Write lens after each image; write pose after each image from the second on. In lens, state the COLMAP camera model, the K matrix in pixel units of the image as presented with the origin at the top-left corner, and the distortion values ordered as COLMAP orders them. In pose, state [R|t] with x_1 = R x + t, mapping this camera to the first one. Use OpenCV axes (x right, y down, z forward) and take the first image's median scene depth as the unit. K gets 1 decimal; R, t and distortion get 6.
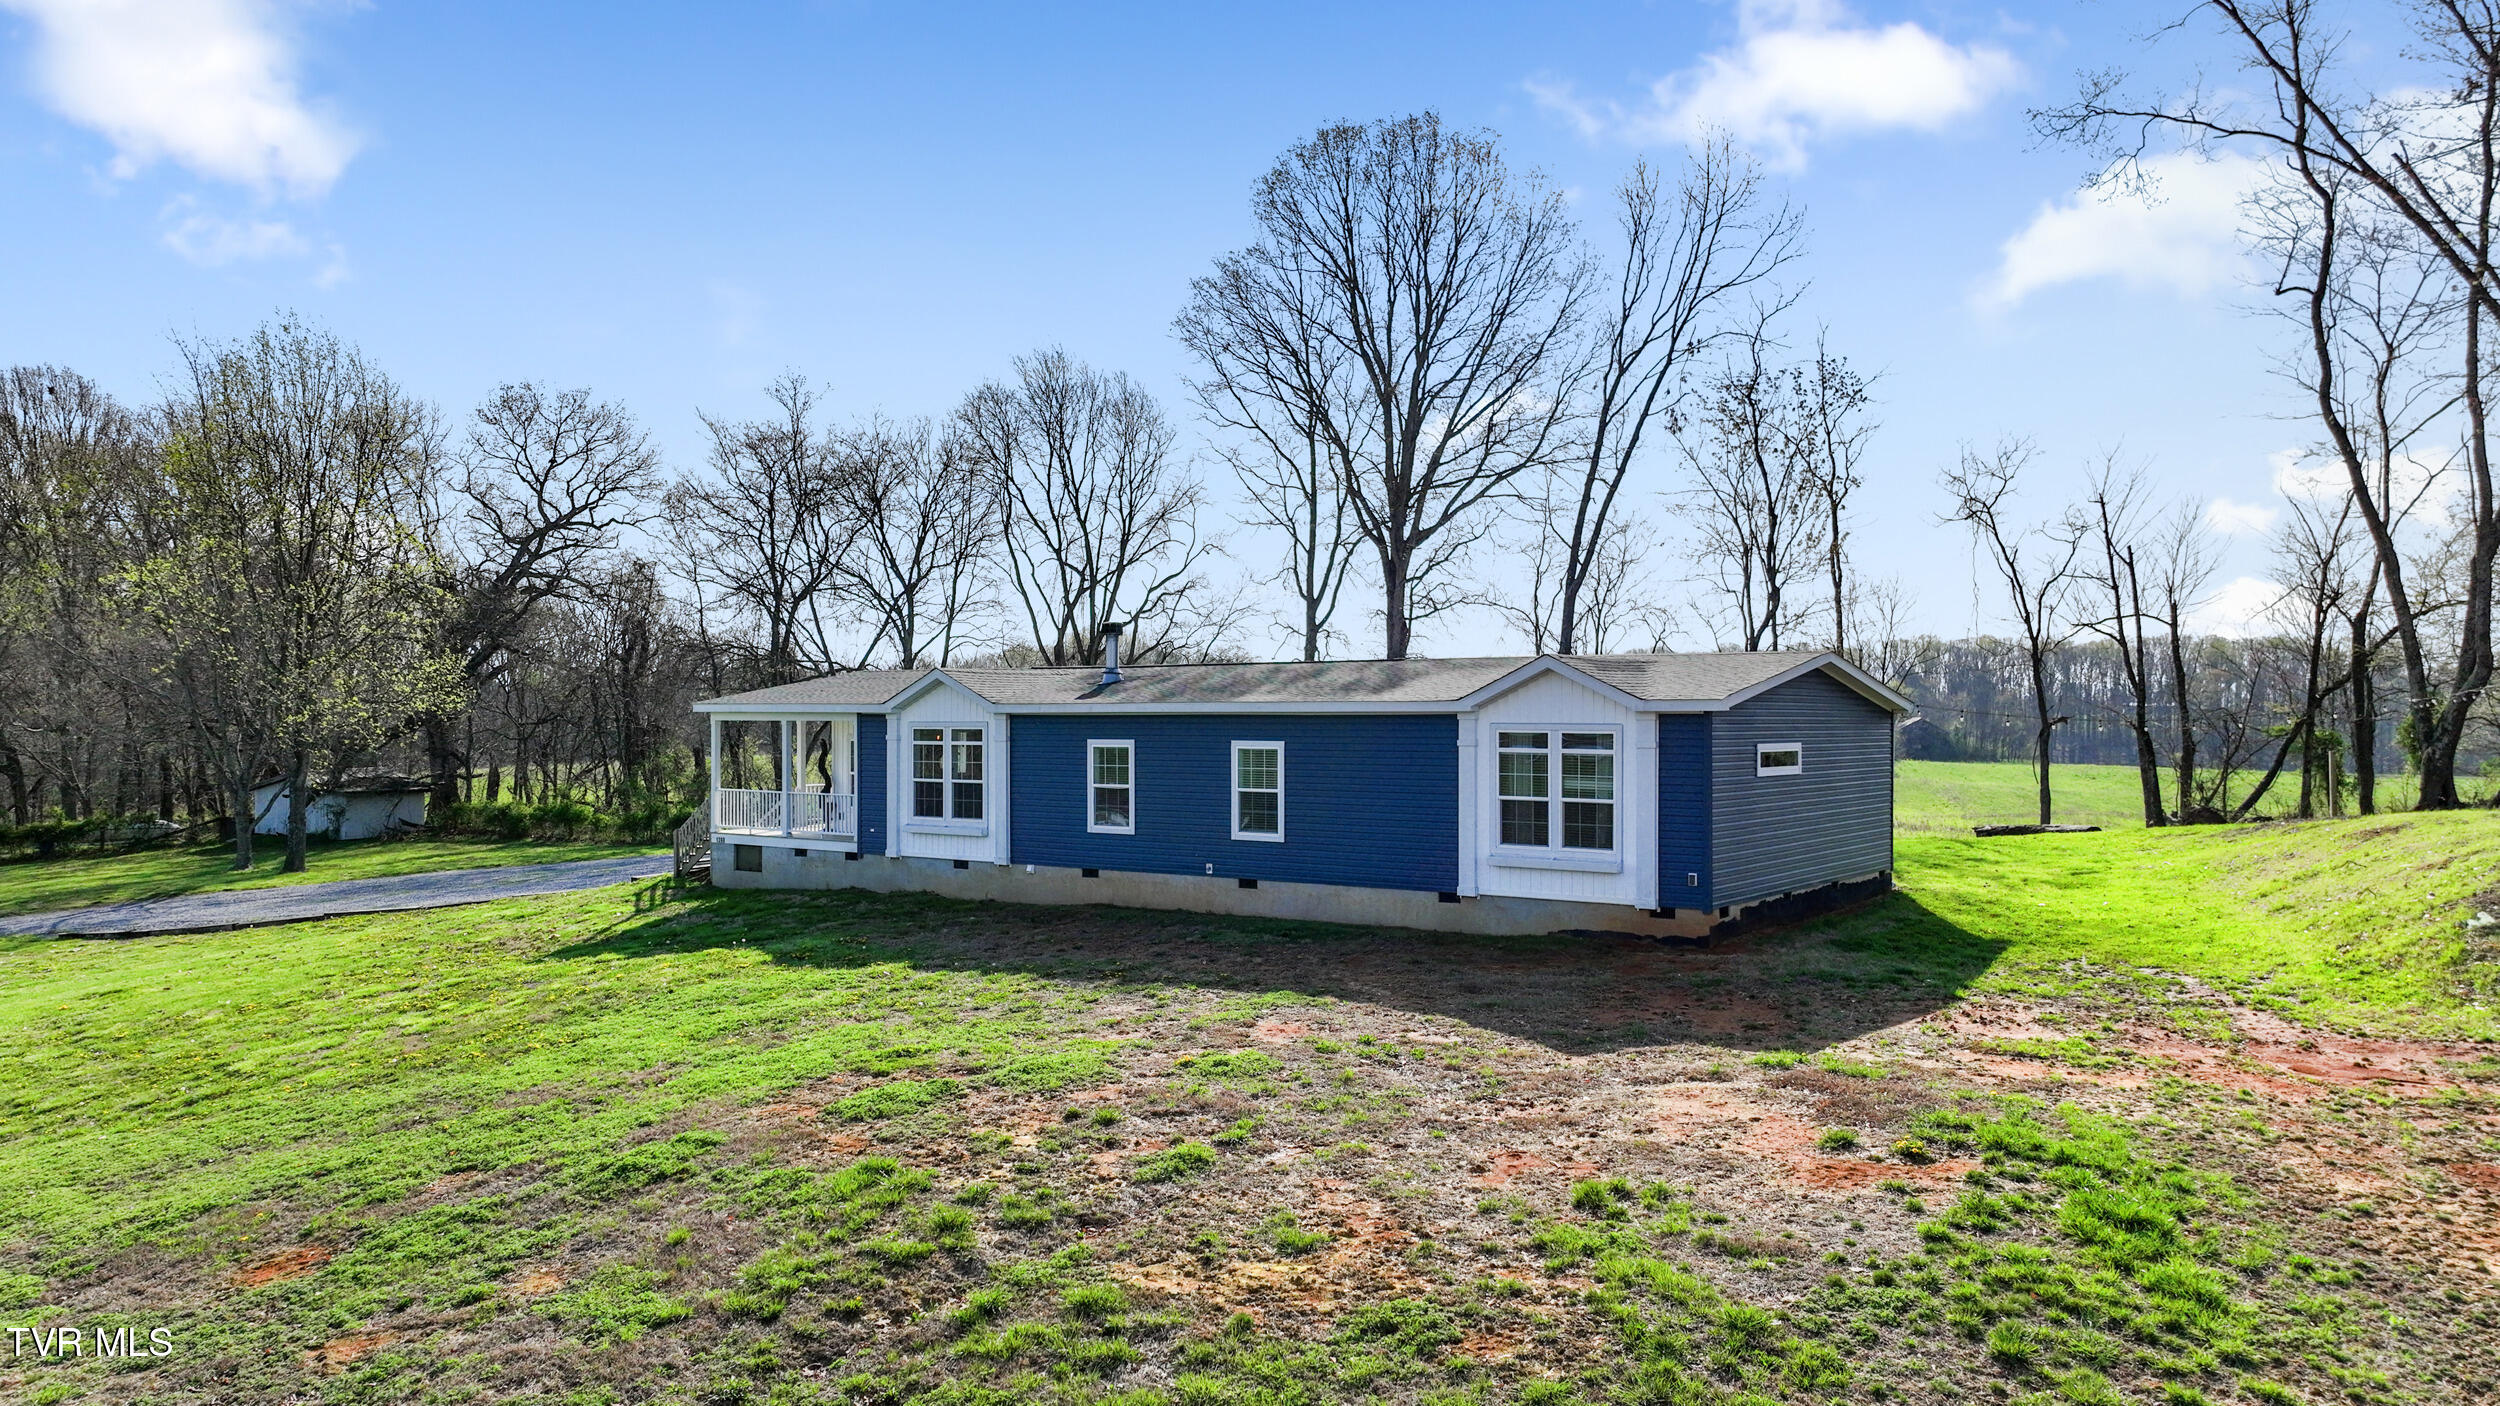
lens RADIAL K [[1775.6, 0, 1250.7], [0, 1775.6, 699.4], [0, 0, 1]] dist [0.003547, 0.011691]
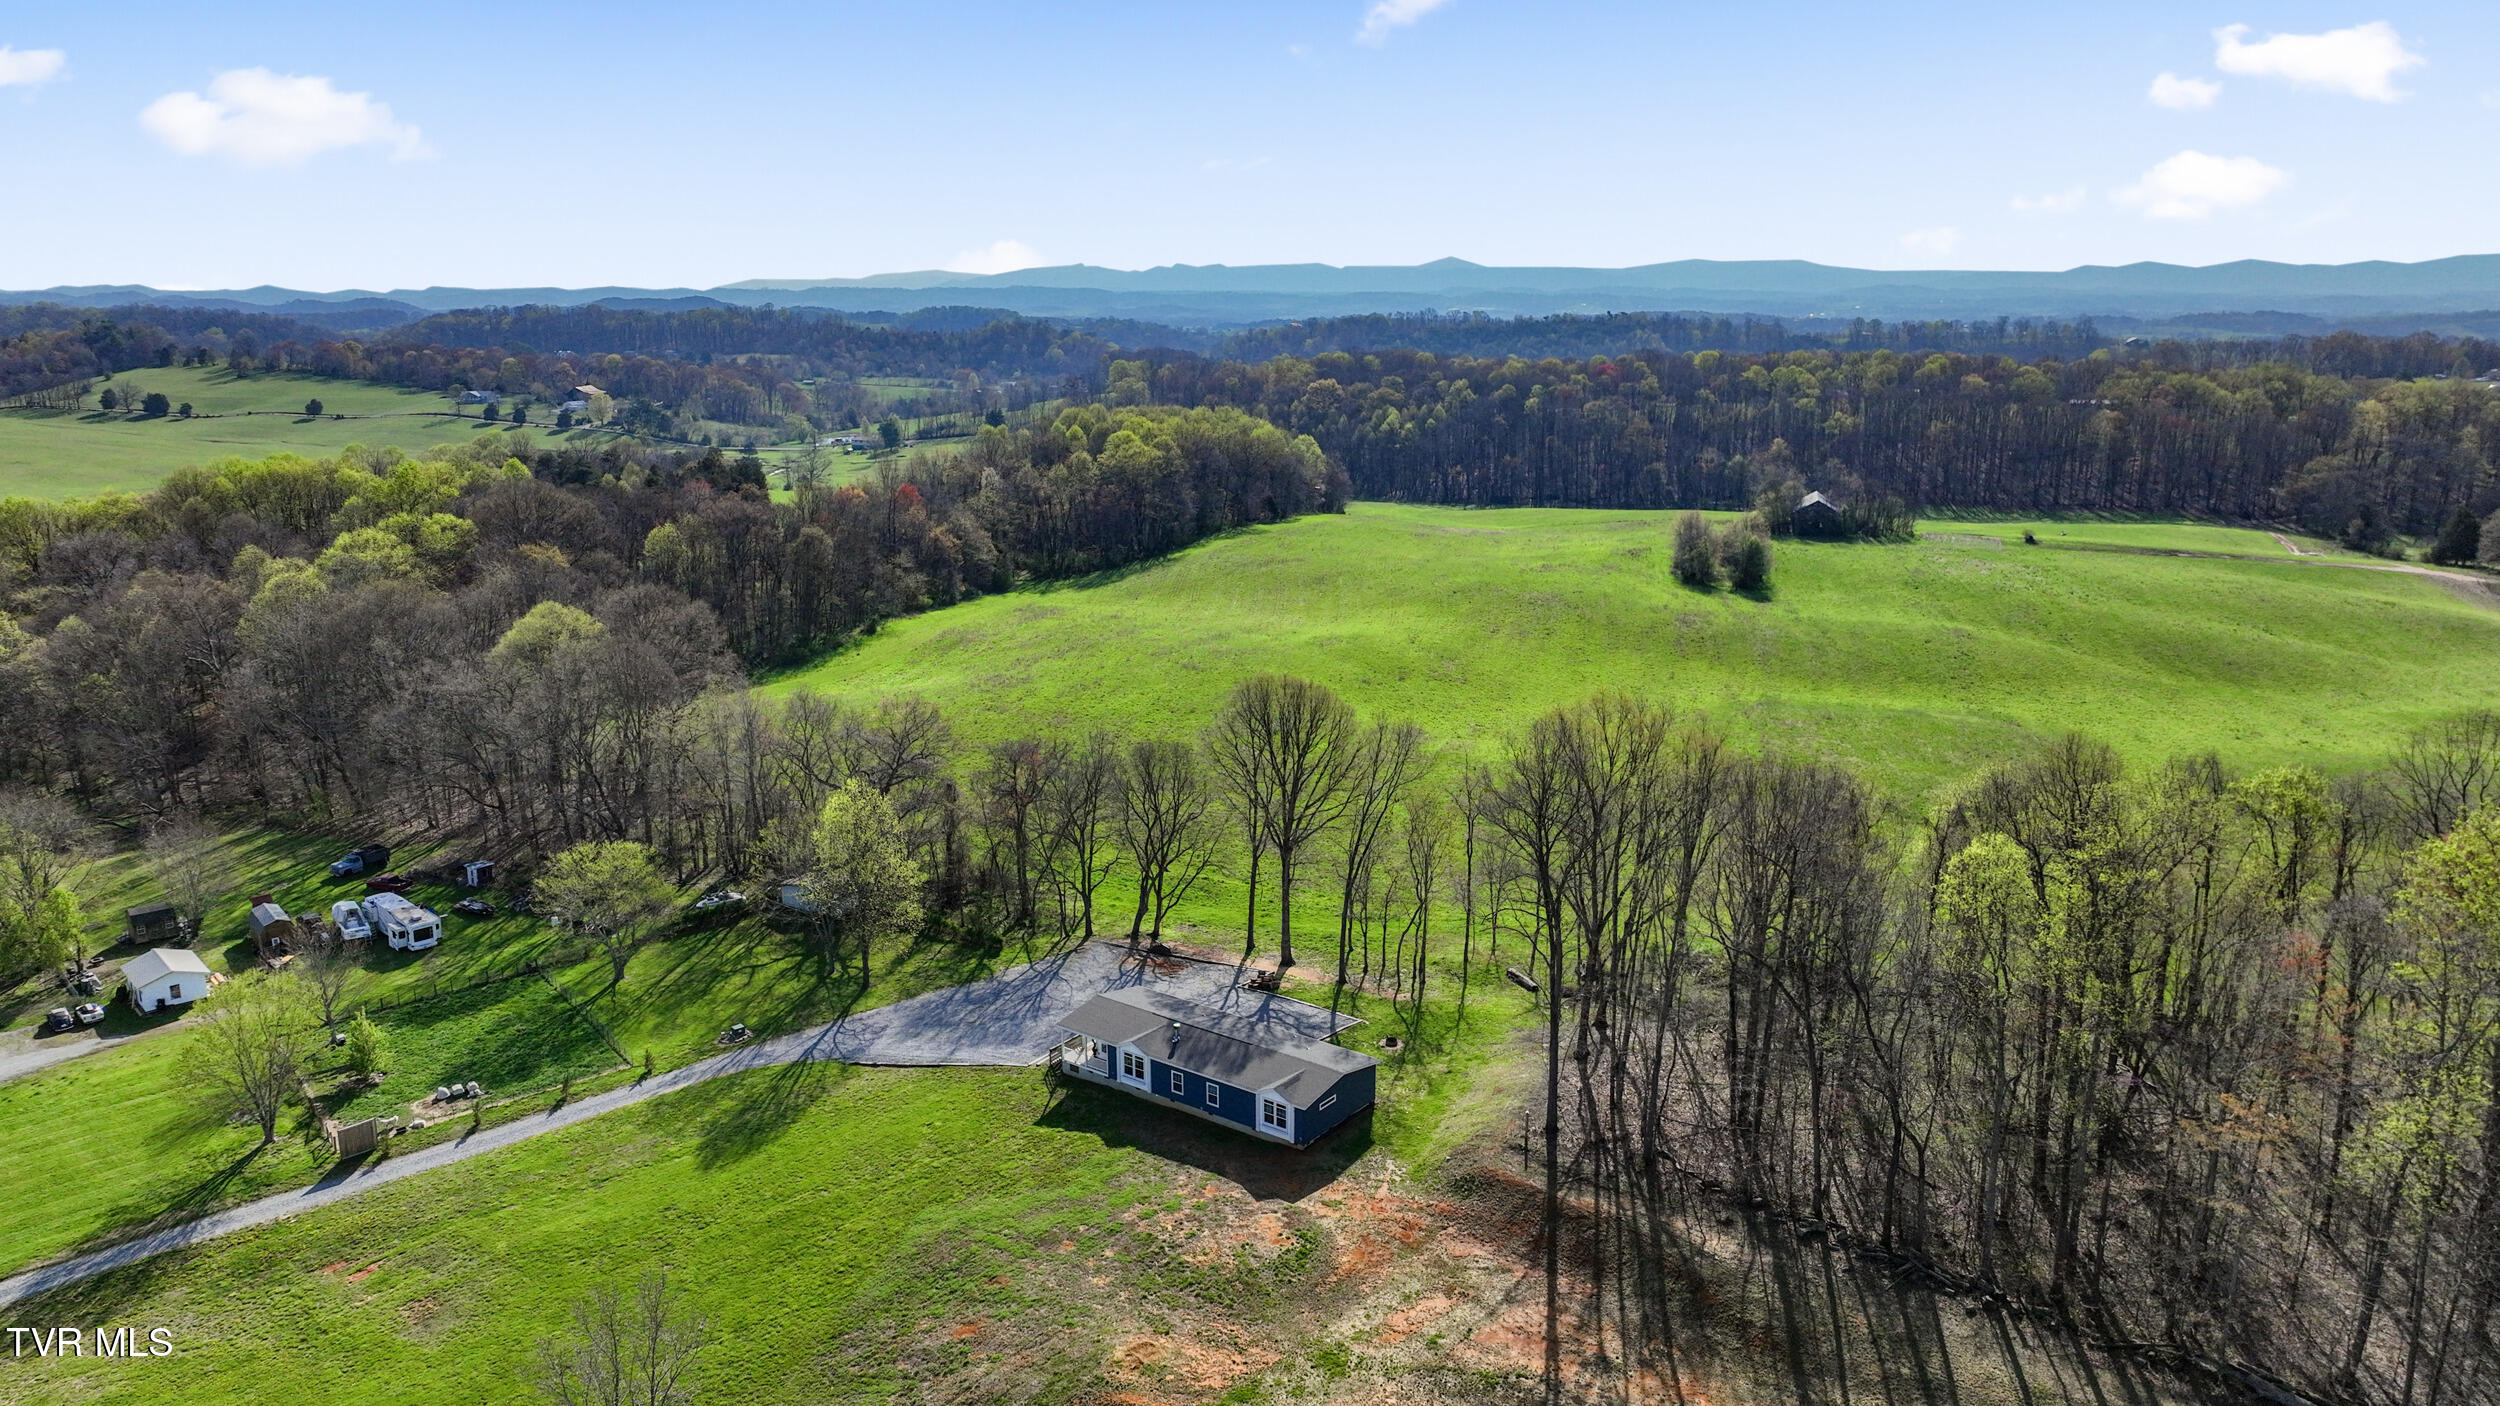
lens RADIAL K [[1775.6, 0, 1245.0], [0, 1775.6, 720.3], [0, 0, 1]] dist [0.003547, 0.011691]
pose [[0.999763, 0.005387, -0.021083, 0.150260], [-0.000163, 0.970702, 0.240285, -1.664475], [0.021759, -0.240224, 0.970473, -2.625711]]
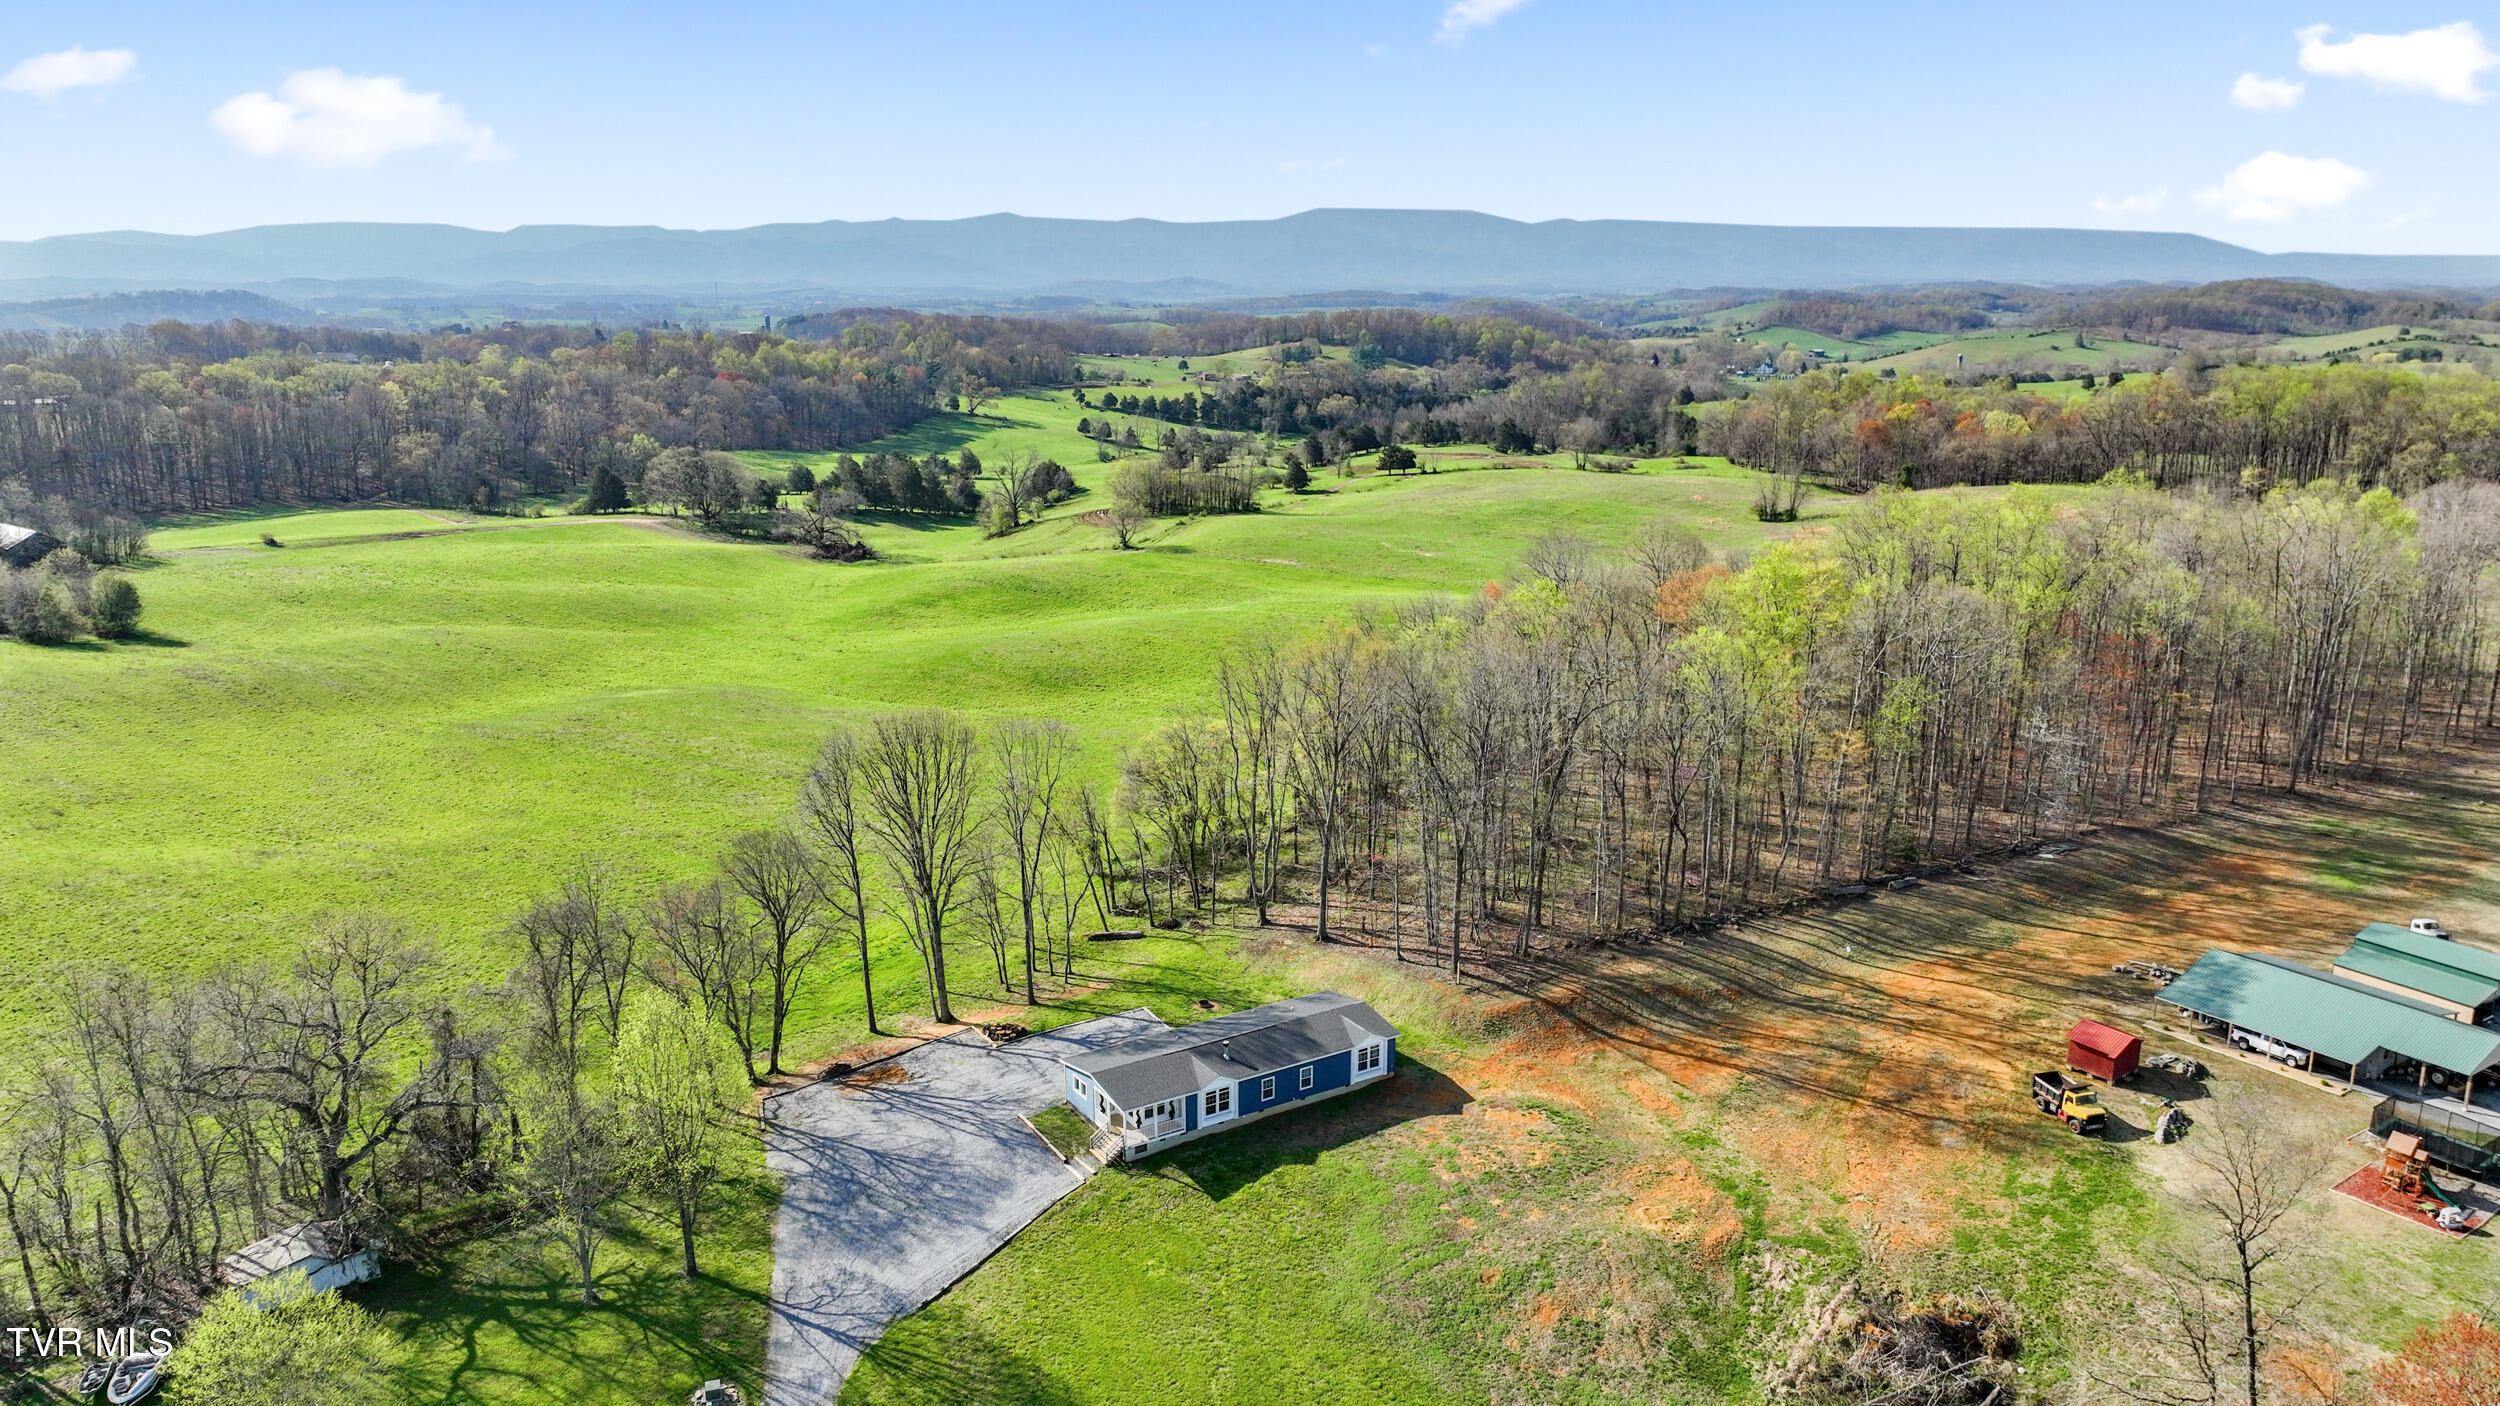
lens RADIAL K [[1775.6, 0, 1242.5], [0, 1775.6, 705.4], [0, 0, 1]] dist [0.003547, 0.011691]
pose [[0.365122, -0.218791, 0.904885, -3.381769], [-0.003161, 0.971694, 0.236221, -1.661414], [-0.930954, -0.089110, 0.354095, -0.261483]]
